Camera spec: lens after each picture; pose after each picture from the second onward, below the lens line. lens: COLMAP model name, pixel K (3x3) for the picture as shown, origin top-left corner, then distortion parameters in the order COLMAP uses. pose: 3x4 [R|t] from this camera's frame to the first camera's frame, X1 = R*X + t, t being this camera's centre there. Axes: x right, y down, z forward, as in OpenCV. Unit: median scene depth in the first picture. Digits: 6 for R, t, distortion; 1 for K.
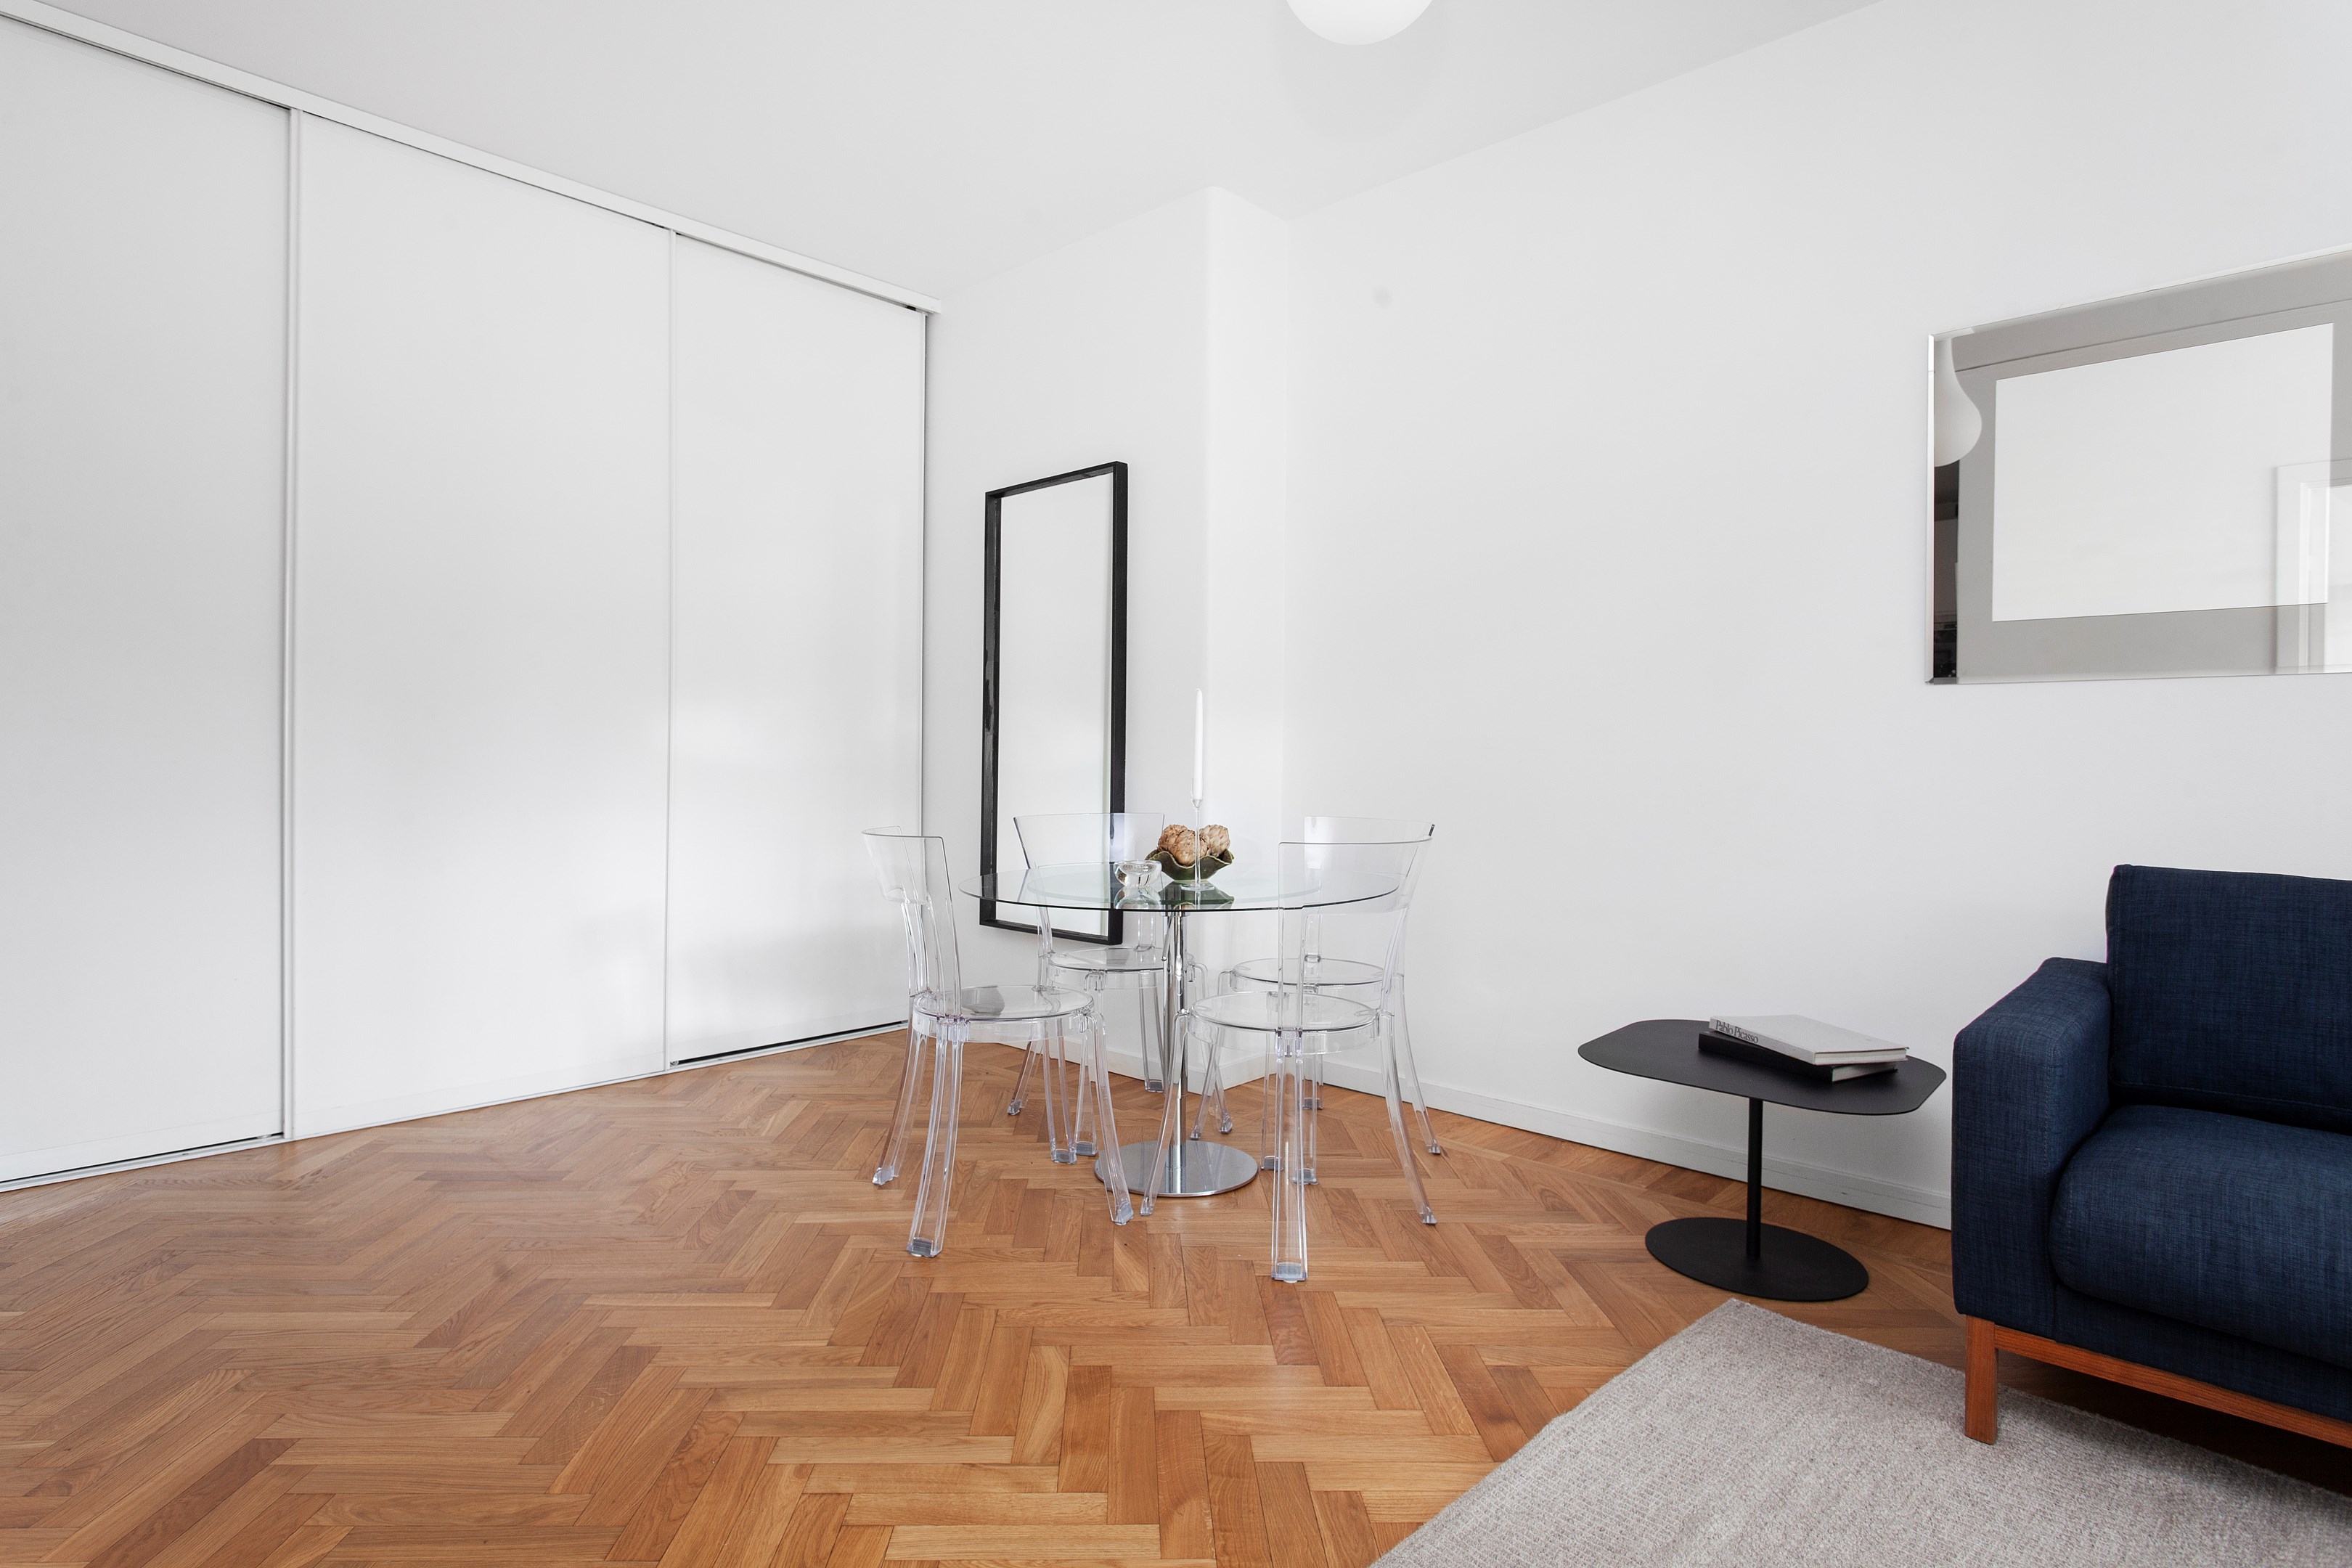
lens RADIAL K [[1219.1, 0, 1176.0], [0, 1219.1, 784.0], [0, 0, 1]] dist [-0.004160, -0.000147]
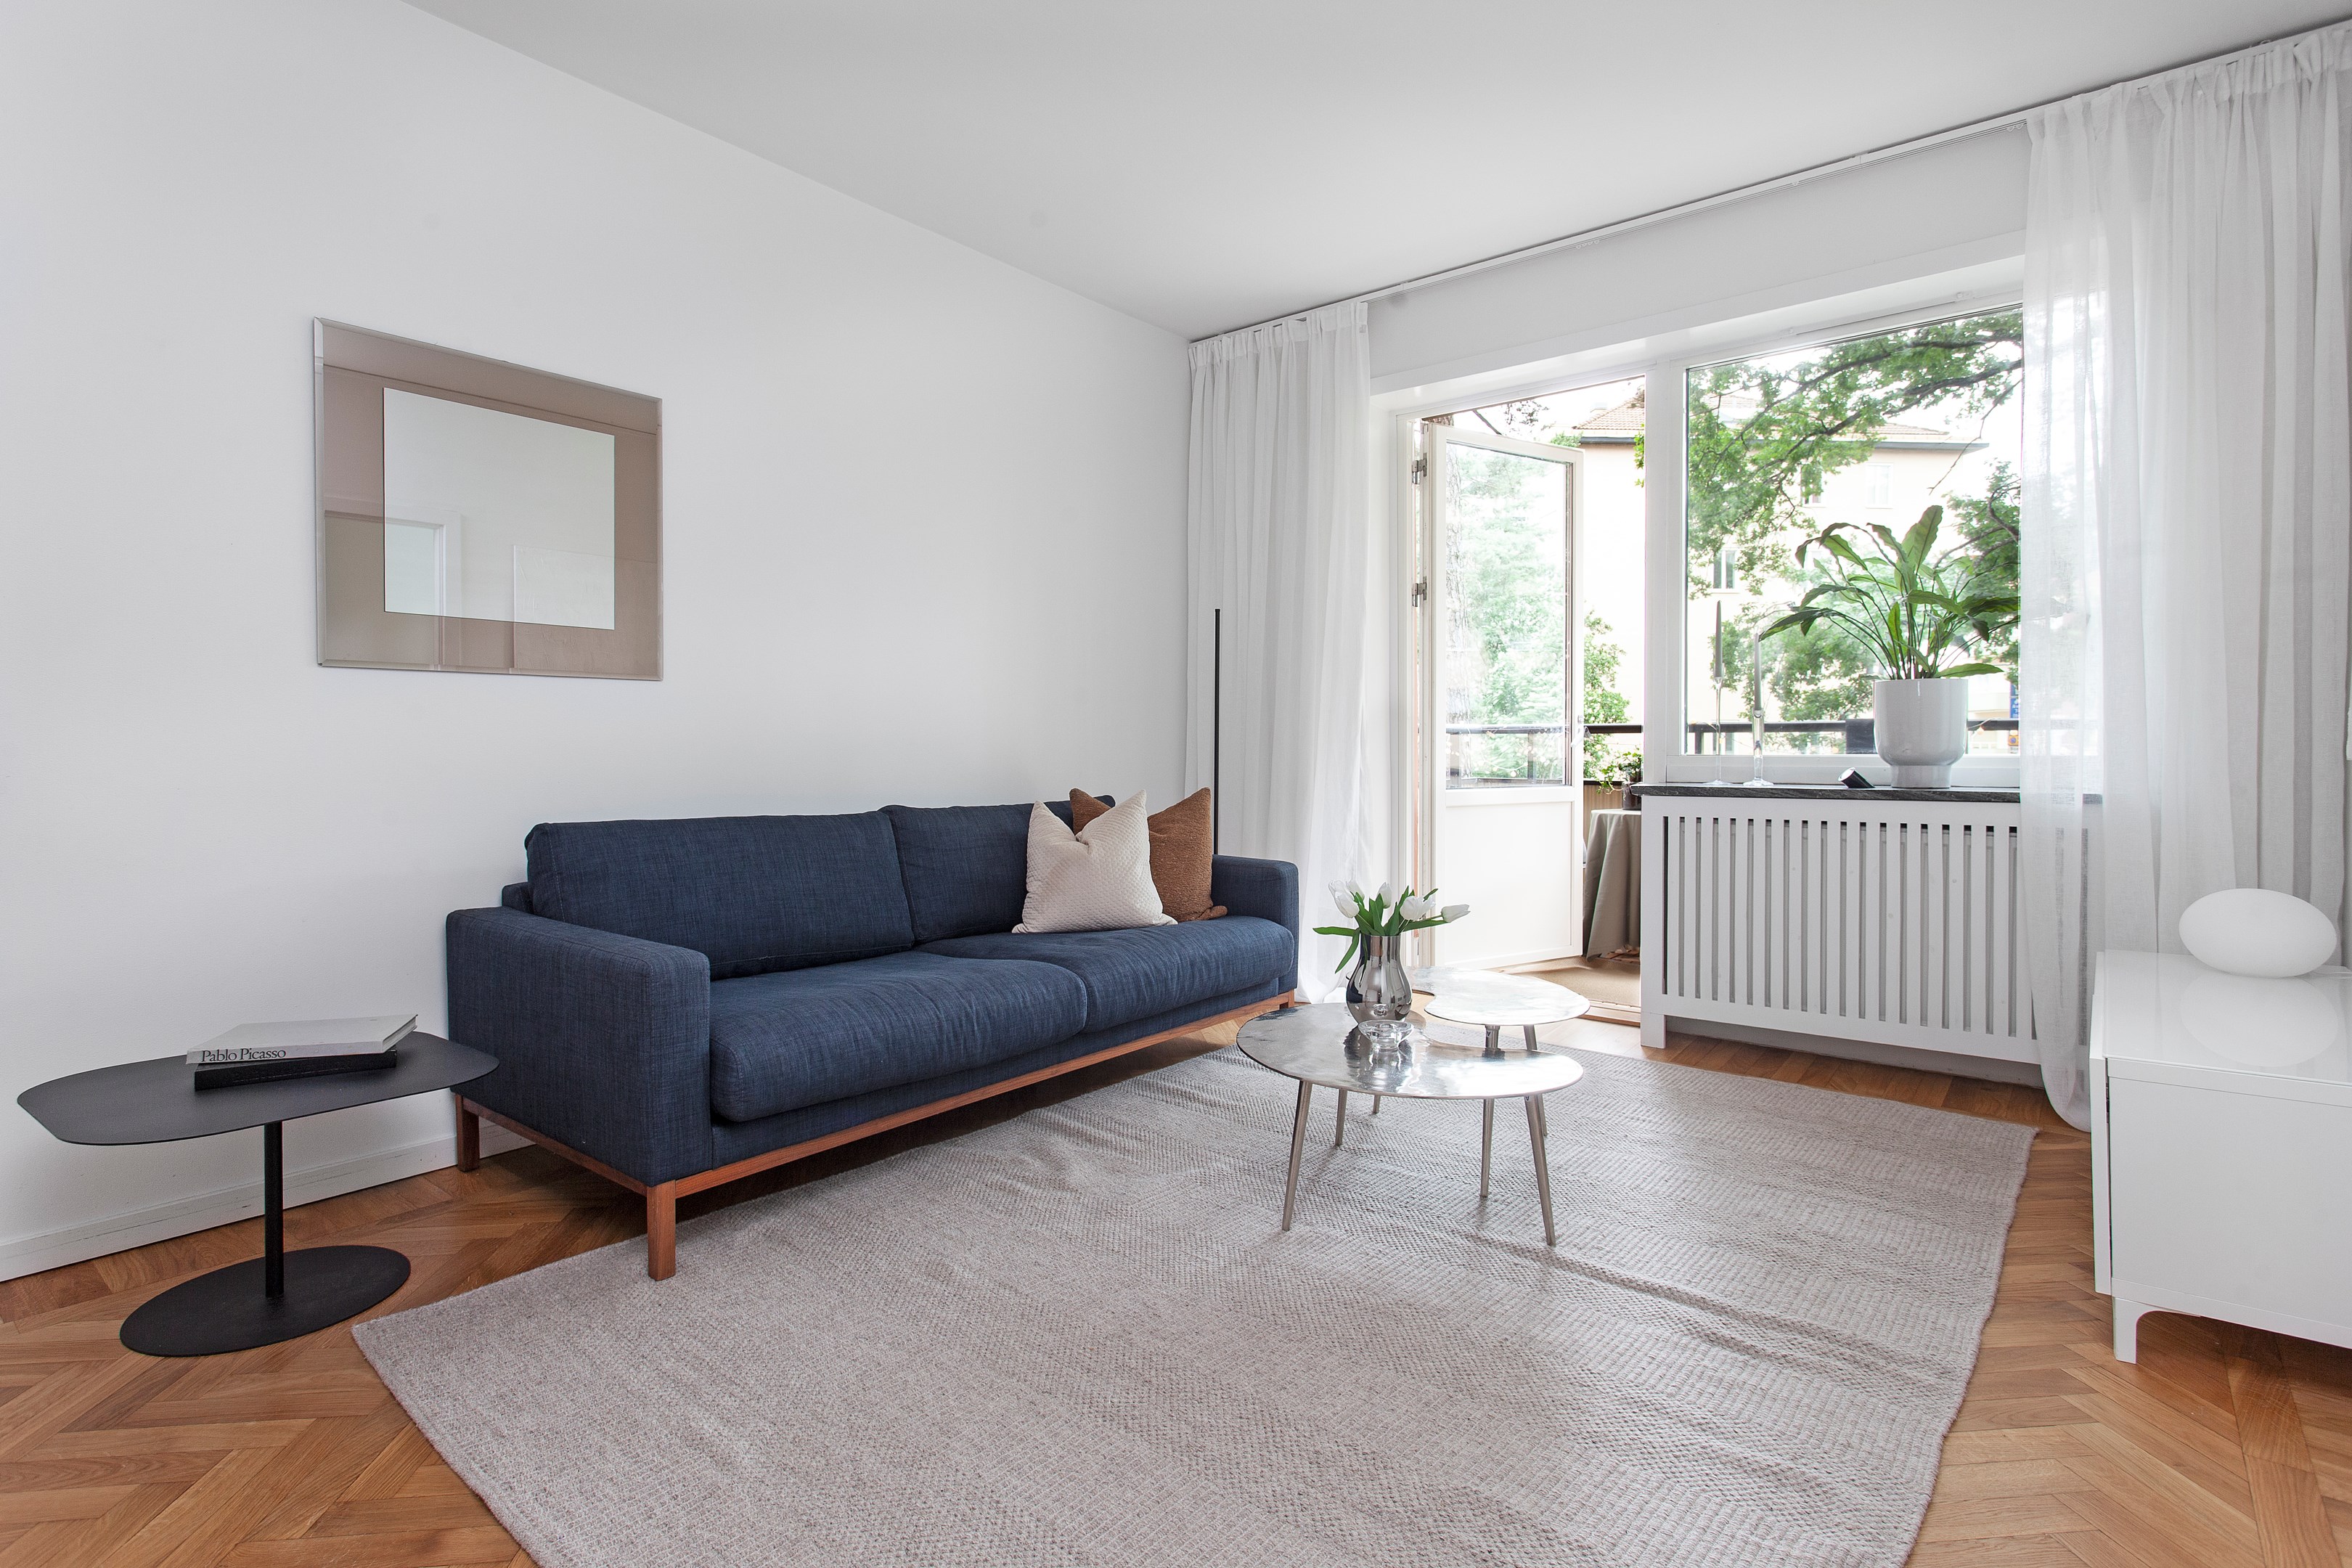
lens RADIAL K [[1113.0, 0, 1160.2], [0, 1113.0, 758.7], [0, 0, 1]] dist [-0.002104, 0.000291]
pose [[-0.088231, -0.021932, 0.995859, -0.301711], [0.012517, 0.999654, 0.023125, -0.012823], [-0.996021, 0.014506, -0.087926, 0.328283]]
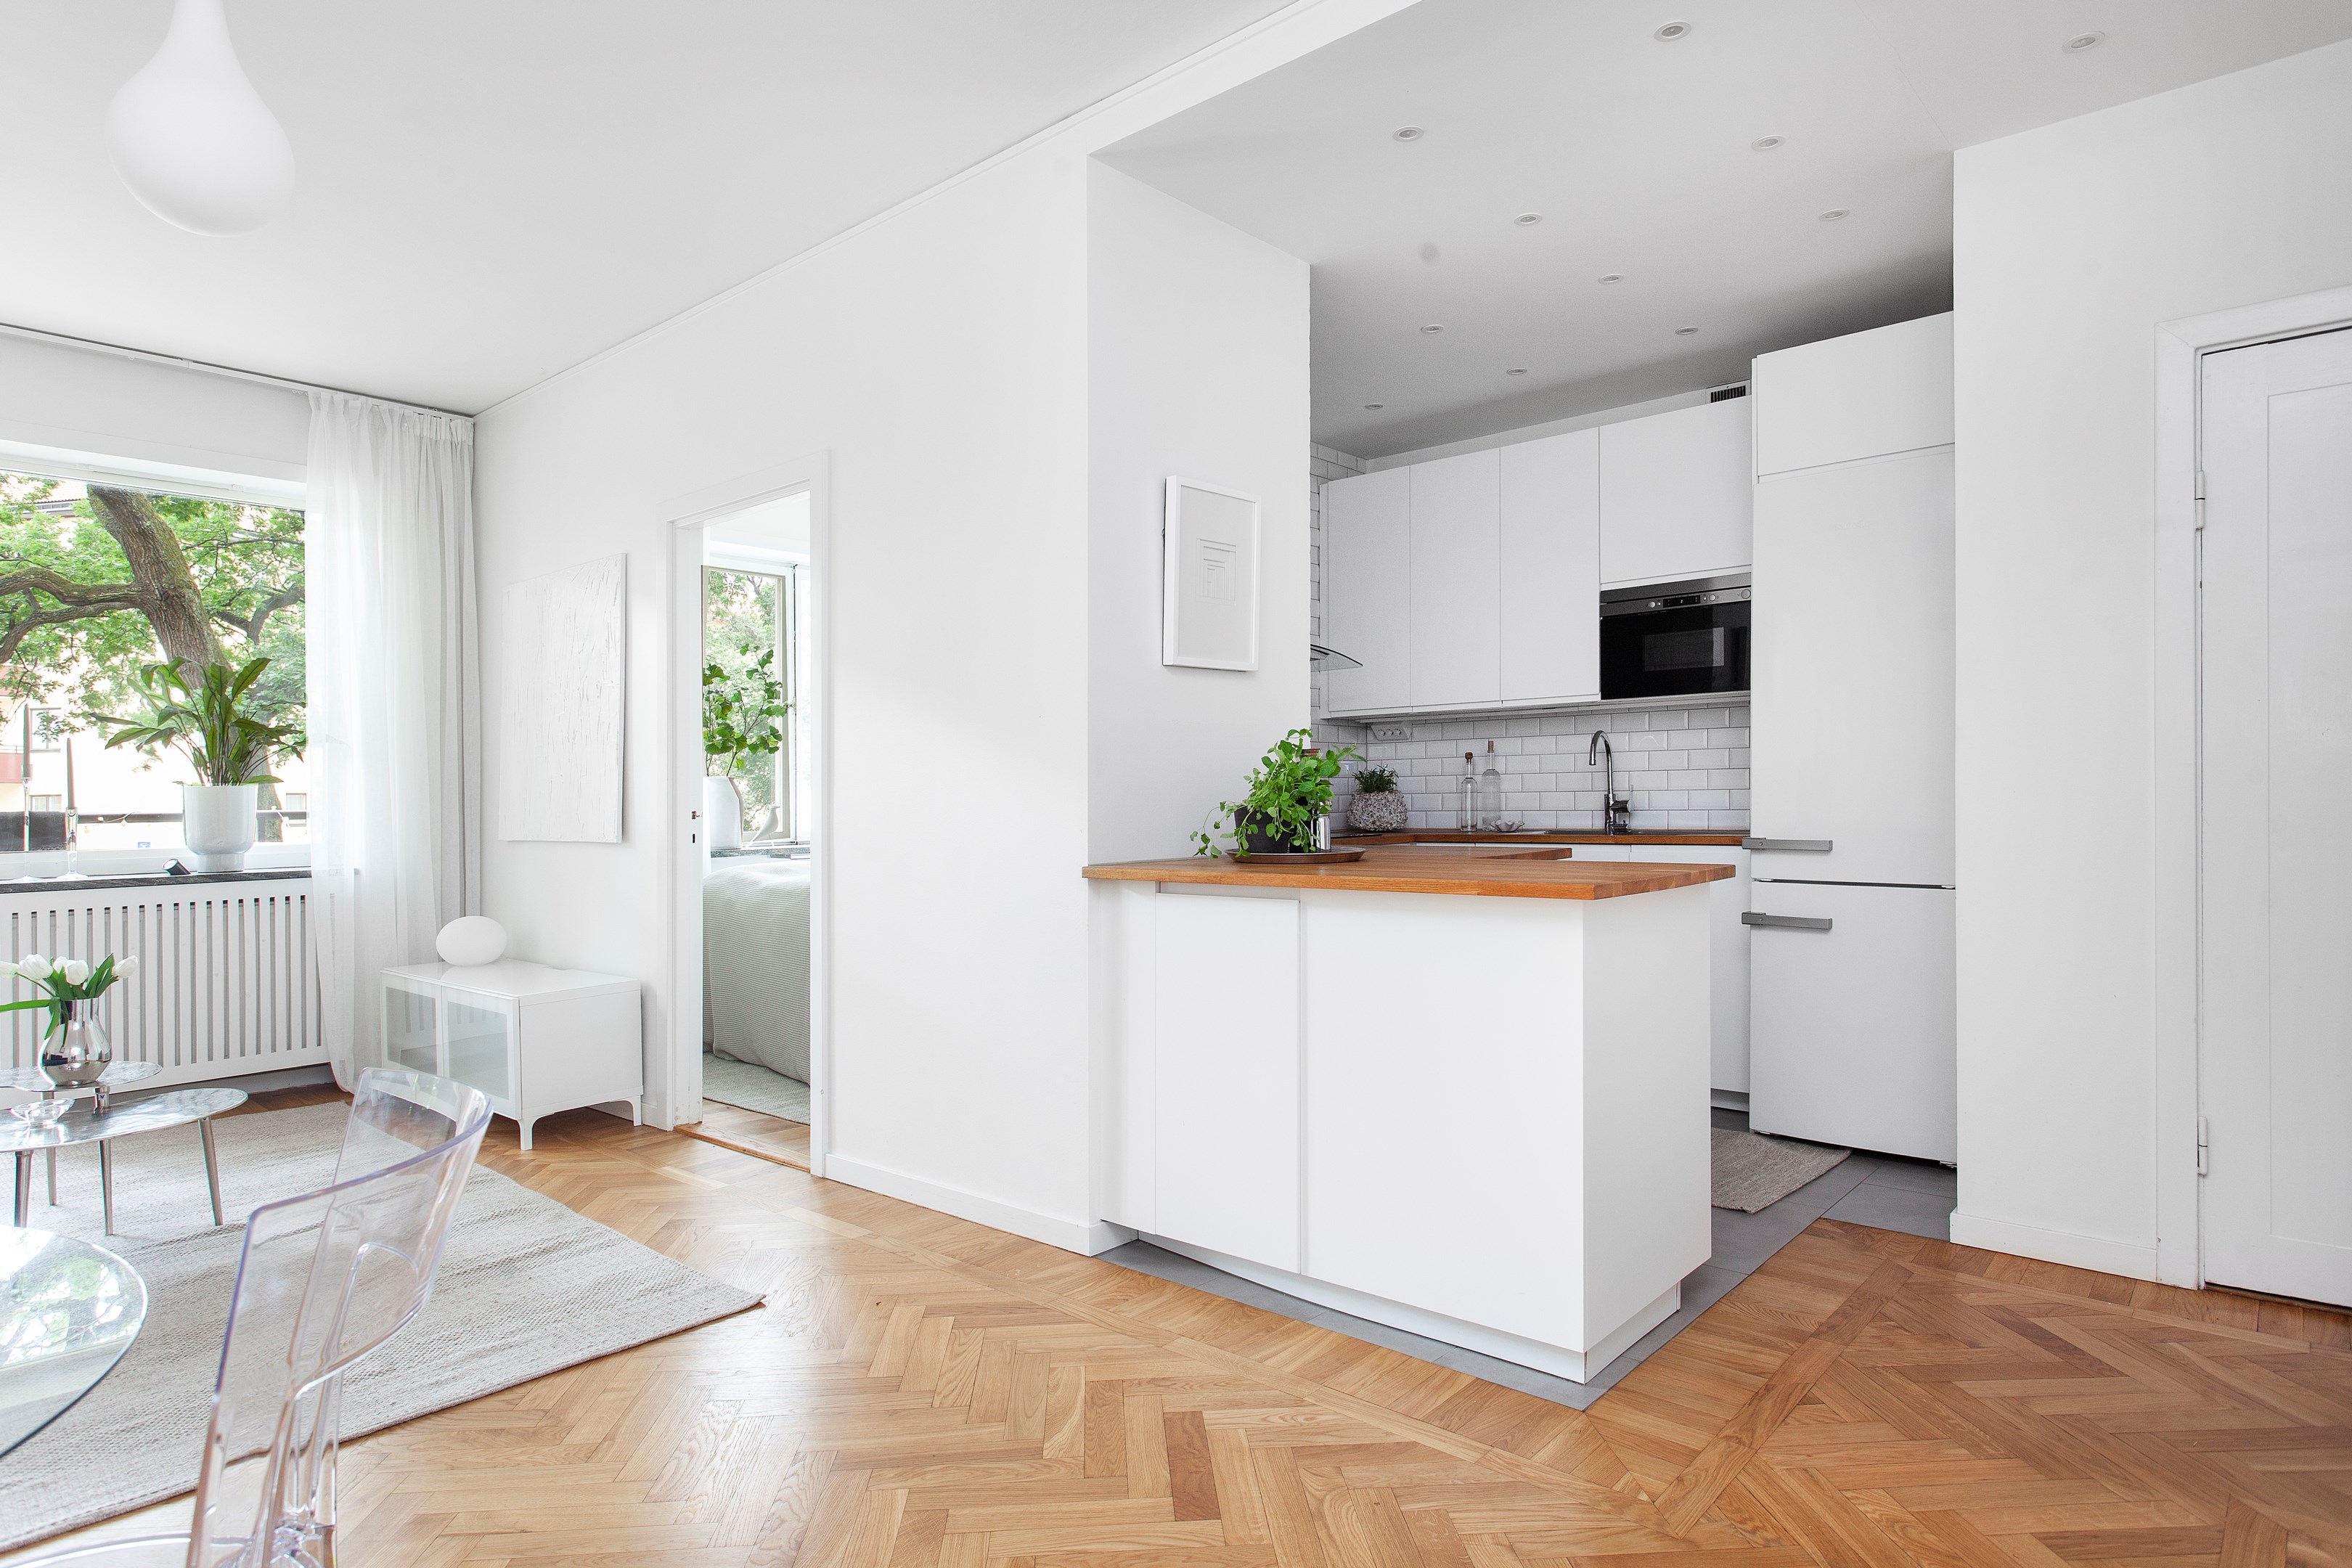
lens RADIAL K [[1367.1, 0, 1171.0], [0, 1367.1, 744.3], [0, 0, 1]] dist [0.001348, 0.000528]
pose [[-0.998904, -0.002438, -0.046746, -0.377606], [-0.001108, 0.999594, -0.028462, -0.061824], [0.046797, -0.028379, -0.998501, 1.259095]]
